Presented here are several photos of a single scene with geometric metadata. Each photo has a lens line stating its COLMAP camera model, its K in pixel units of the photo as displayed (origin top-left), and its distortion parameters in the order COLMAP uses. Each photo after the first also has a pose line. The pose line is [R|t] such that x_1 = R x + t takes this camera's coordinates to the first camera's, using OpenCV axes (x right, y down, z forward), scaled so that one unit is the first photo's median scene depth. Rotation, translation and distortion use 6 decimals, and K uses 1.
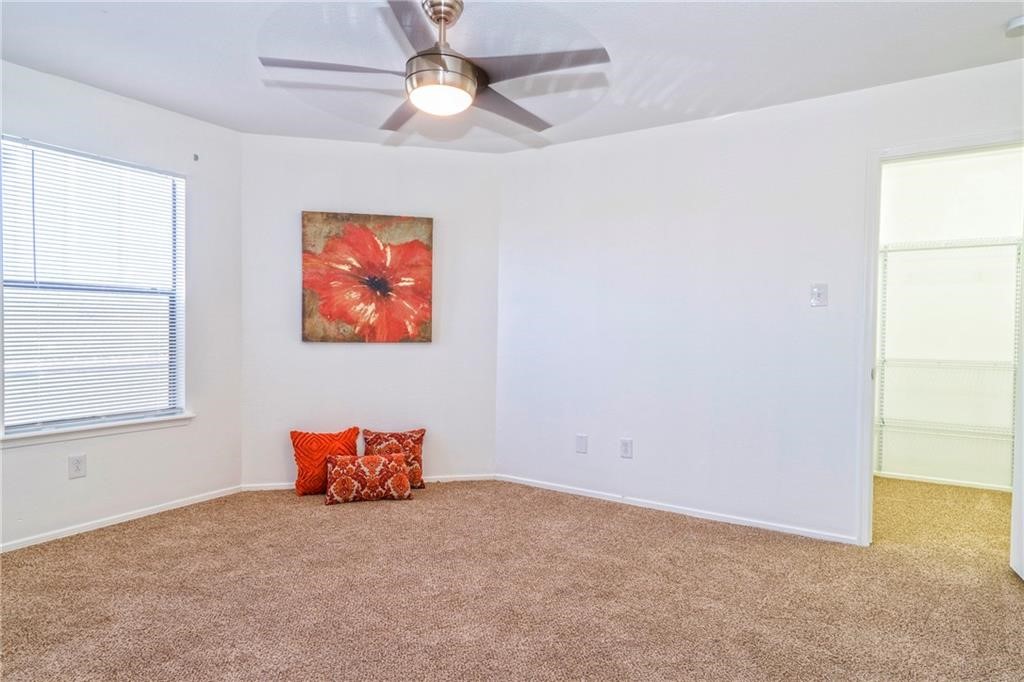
lens RADIAL K [[581.7, 0, 505.1], [0, 581.7, 340.6], [0, 0, 1]] dist [0.006762, 0.001876]
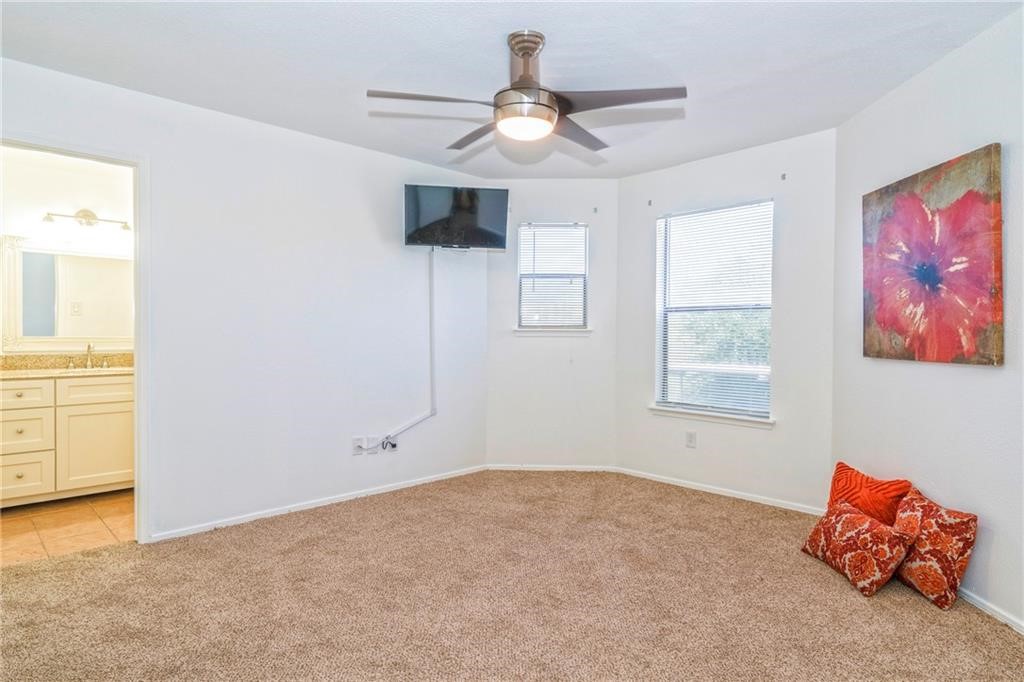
lens RADIAL K [[581.7, 0, 505.1], [0, 581.7, 340.6], [0, 0, 1]] dist [0.006762, 0.001876]
pose [[-0.245512, 0.000659, -0.969393, 0.546067], [-0.029054, 0.999546, 0.008038, -0.012092], [0.968958, 0.030138, -0.245381, 0.700306]]
